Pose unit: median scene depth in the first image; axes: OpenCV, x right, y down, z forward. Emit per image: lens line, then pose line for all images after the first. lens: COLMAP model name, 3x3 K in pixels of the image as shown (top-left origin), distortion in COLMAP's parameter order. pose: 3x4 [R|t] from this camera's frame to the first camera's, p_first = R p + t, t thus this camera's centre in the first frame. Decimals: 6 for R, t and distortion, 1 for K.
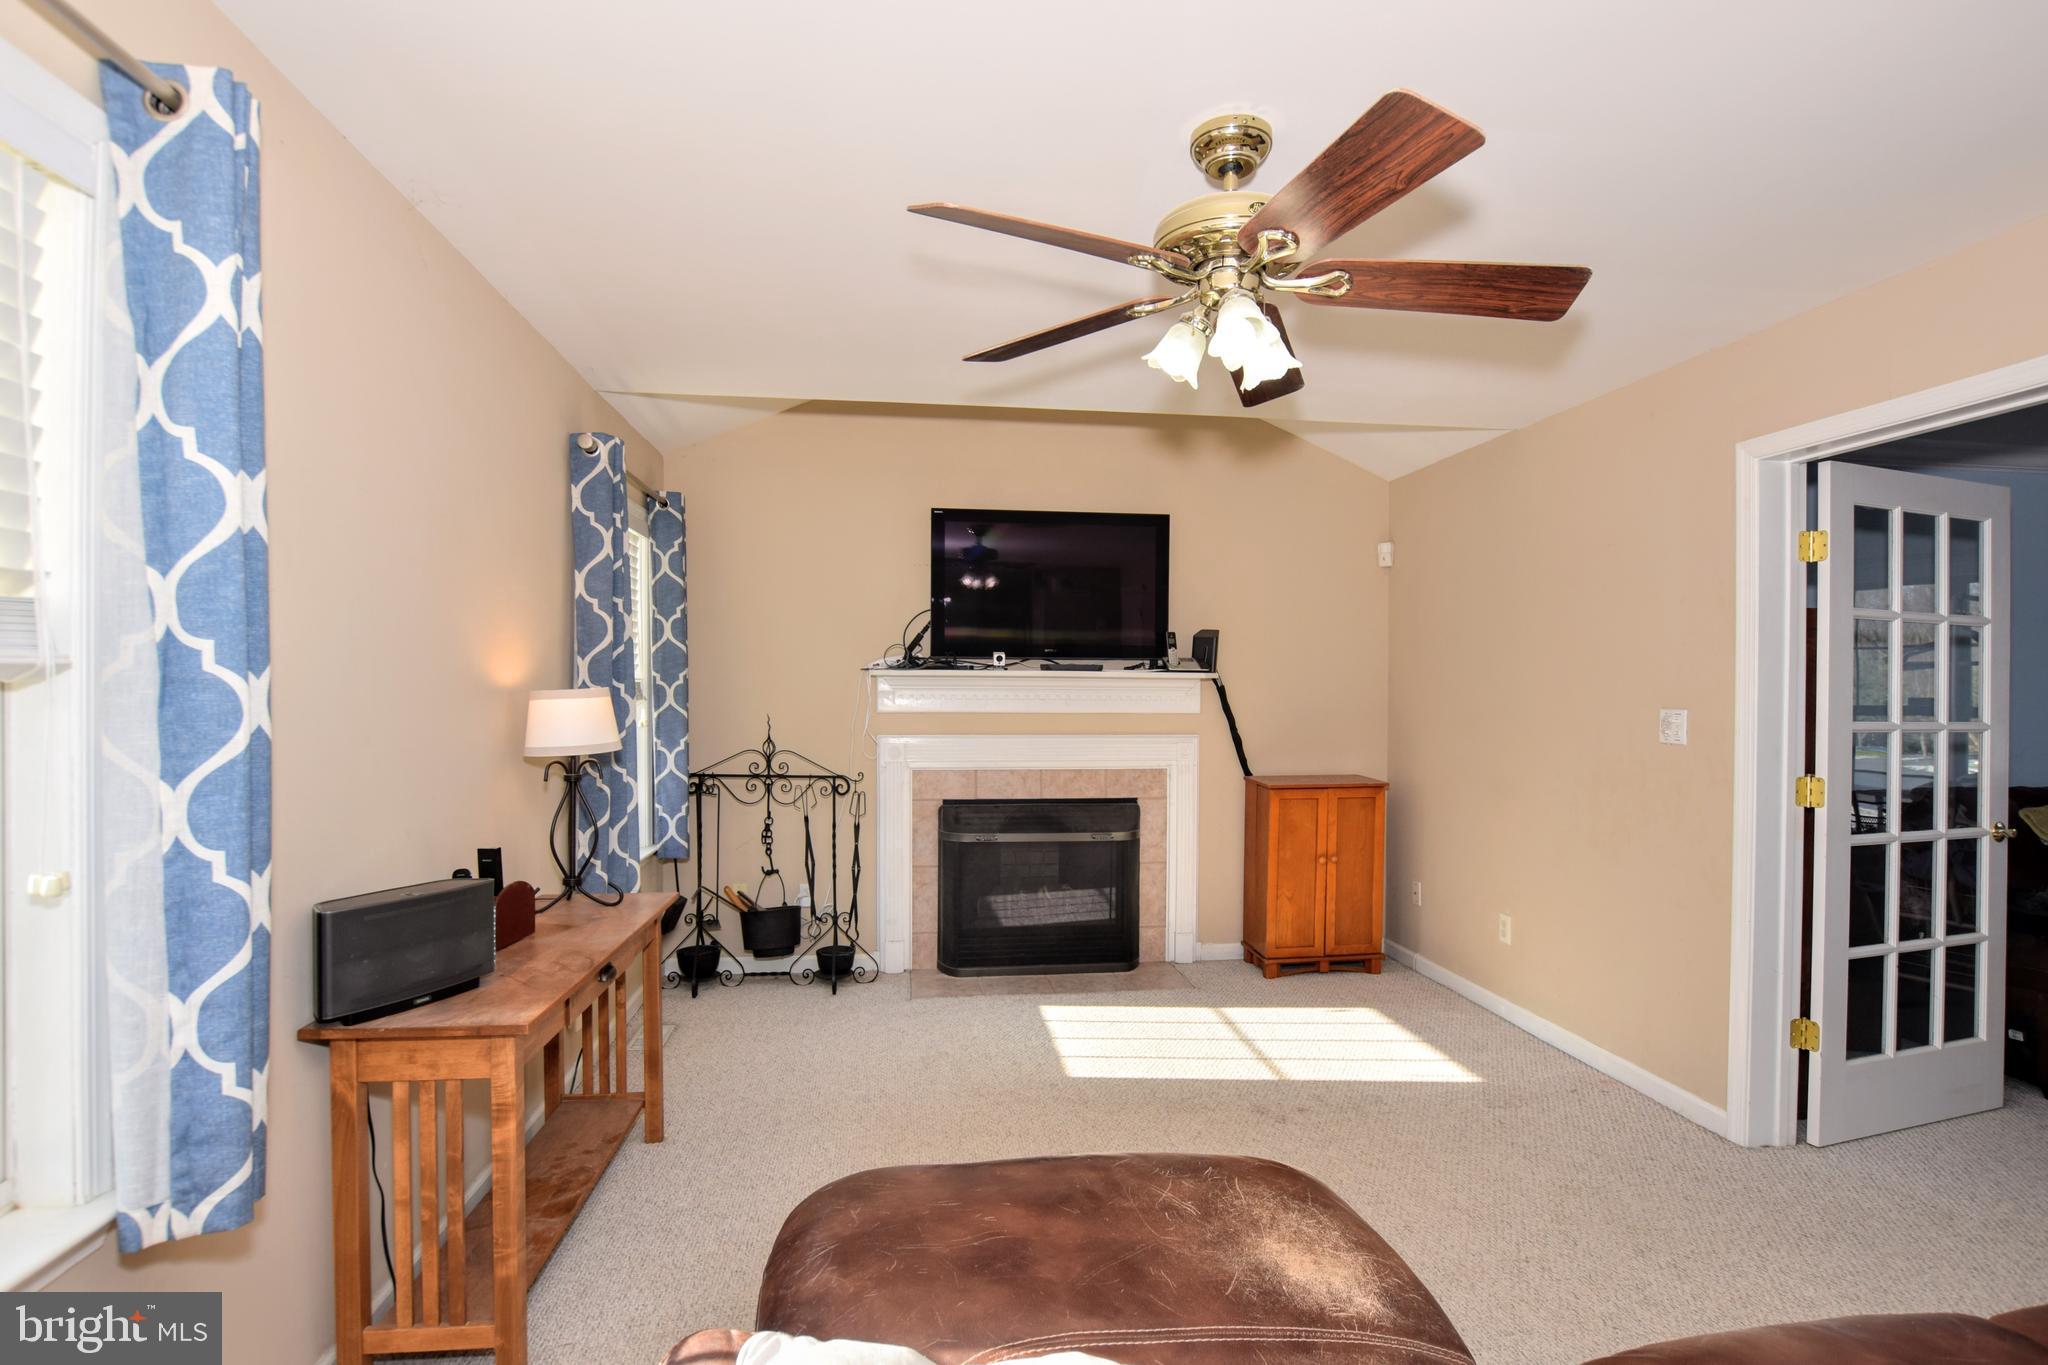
lens RADIAL K [[1021.3, 0, 1027.3], [0, 1021.3, 690.5], [0, 0, 1]] dist [-0.022244, -0.000132]
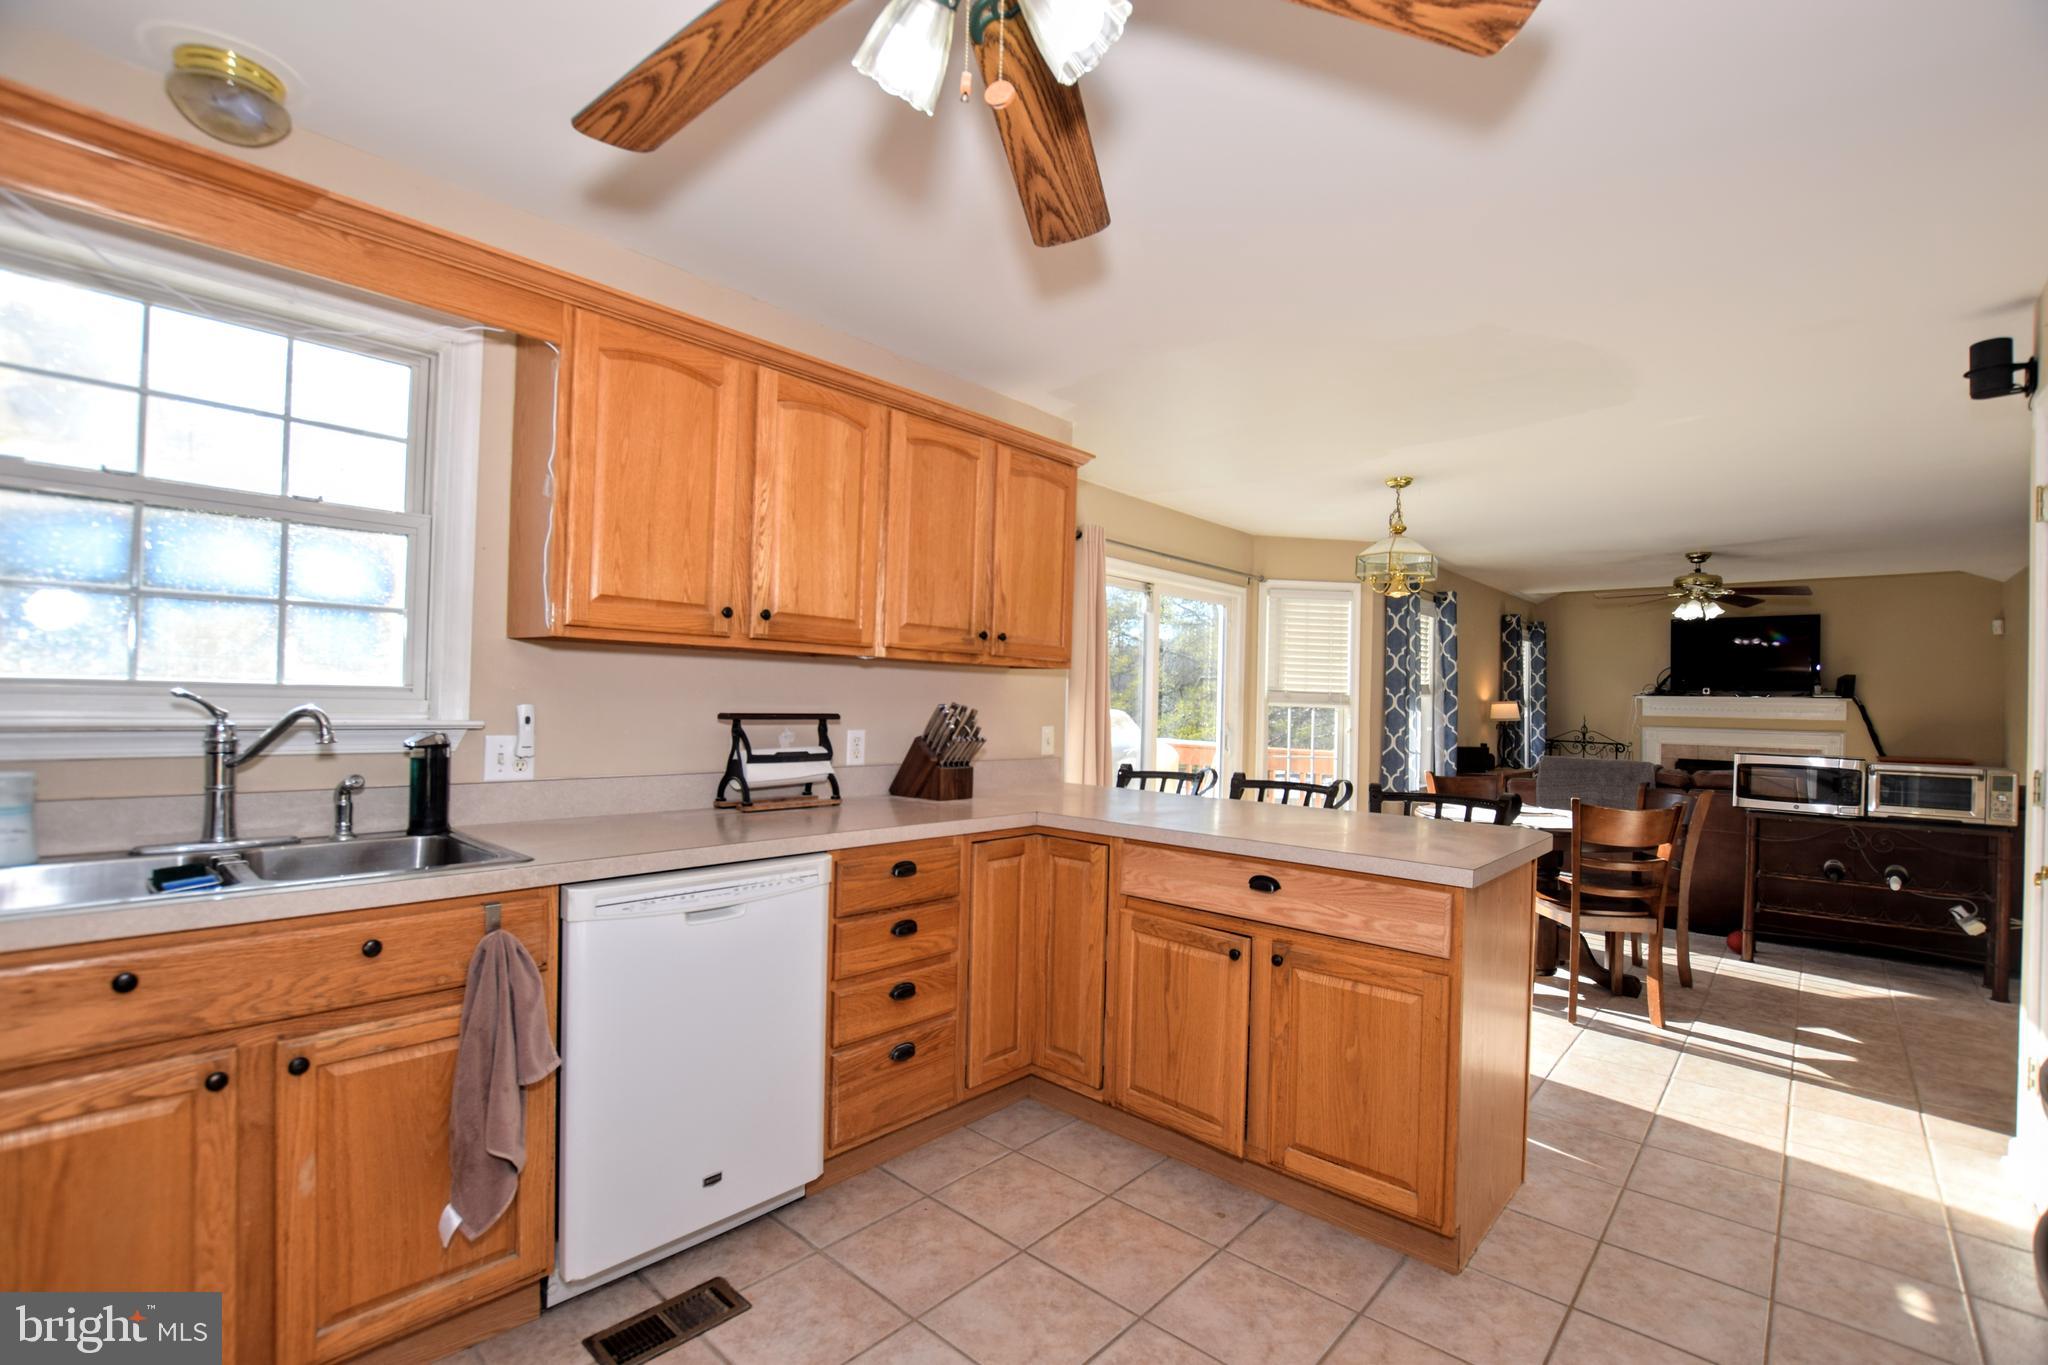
lens RADIAL K [[907.2, 0, 1027.8], [0, 907.2, 695.2], [0, 0, 1]] dist [-0.033458, 0.004943]
pose [[0.650797, 0.002708, -0.759247, 0.628679], [-0.018344, 0.999758, -0.012158, 0.035768], [0.759030, 0.021840, 0.650689, -1.719813]]
